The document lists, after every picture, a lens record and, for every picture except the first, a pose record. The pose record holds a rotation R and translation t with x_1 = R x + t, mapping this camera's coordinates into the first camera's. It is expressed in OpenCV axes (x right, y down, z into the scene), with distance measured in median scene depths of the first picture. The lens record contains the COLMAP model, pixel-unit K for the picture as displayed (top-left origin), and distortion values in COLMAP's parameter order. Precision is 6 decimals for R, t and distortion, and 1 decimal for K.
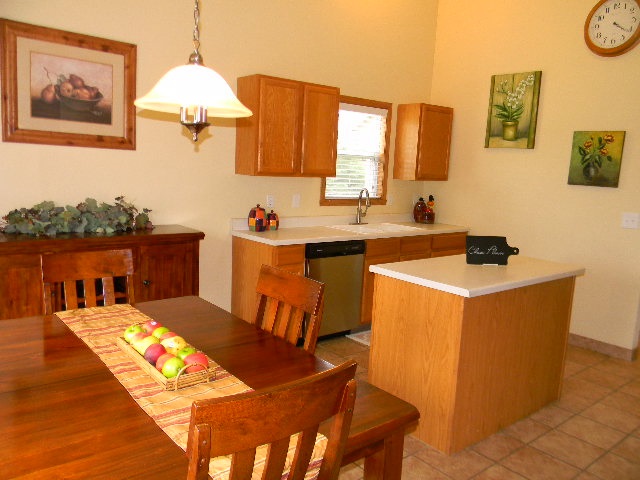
lens RADIAL K [[515.4, 0, 318.9], [0, 515.4, 238.8], [0, 0, 1]] dist [0.022389, -0.022607]
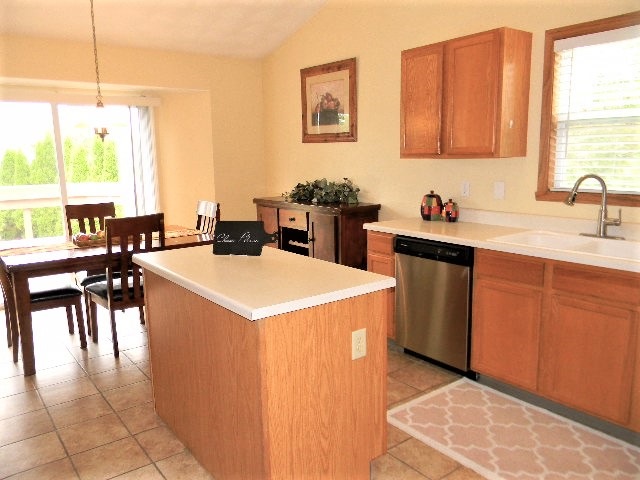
lens RADIAL K [[515.4, 0, 319.1], [0, 515.4, 242.5], [0, 0, 1]] dist [0.022389, -0.022607]
pose [[-0.035643, 0.126894, -0.991276, 0.961892], [-0.125189, 0.983526, 0.130403, -0.084160], [0.991492, 0.128745, -0.019170, 0.999211]]
